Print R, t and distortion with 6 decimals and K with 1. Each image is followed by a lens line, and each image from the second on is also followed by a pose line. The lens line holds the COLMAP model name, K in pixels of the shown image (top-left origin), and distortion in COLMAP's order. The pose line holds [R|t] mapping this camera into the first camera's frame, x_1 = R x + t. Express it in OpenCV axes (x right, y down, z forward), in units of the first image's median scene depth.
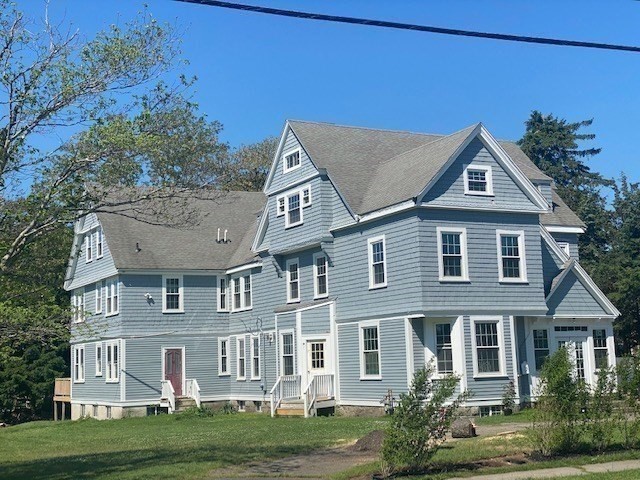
lens RADIAL K [[965.9, 0, 320.0], [0, 965.9, 240.0], [0, 0, 1]] dist [0.130734, 0.049869]
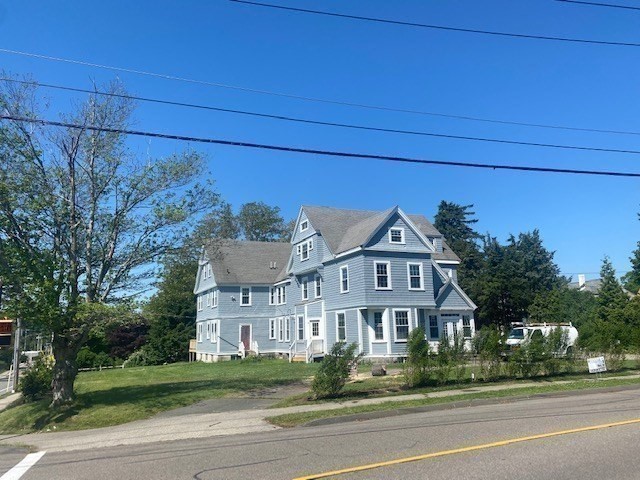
lens RADIAL K [[493.7, 0, 320.0], [0, 493.7, 240.0], [0, 0, 1]] dist [0.116678, -0.255024]
pose [[0.998418, -0.005274, -0.055975, 0.062318], [0.002129, 0.998423, -0.056104, 0.000394], [0.056183, 0.055896, 0.996855, 0.031493]]
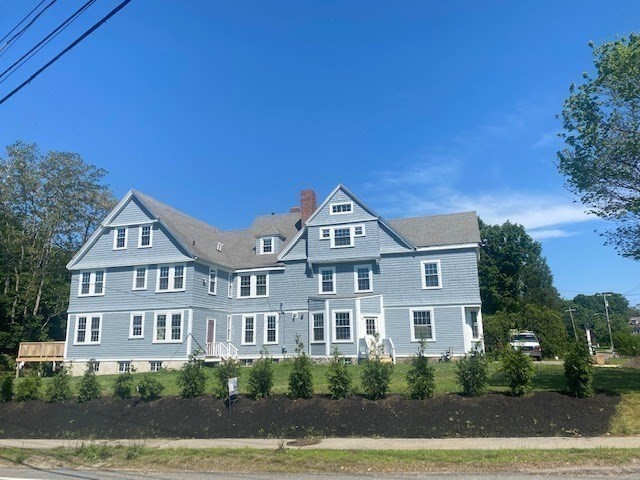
lens RADIAL K [[493.7, 0, 320.0], [0, 493.7, 240.0], [0, 0, 1]] dist [0.116678, -0.255024]
pose [[0.704764, 0.182108, 0.685671, -0.678204], [-0.100906, 0.982398, -0.157200, 0.117303], [-0.702229, 0.041601, 0.710734, 0.463644]]
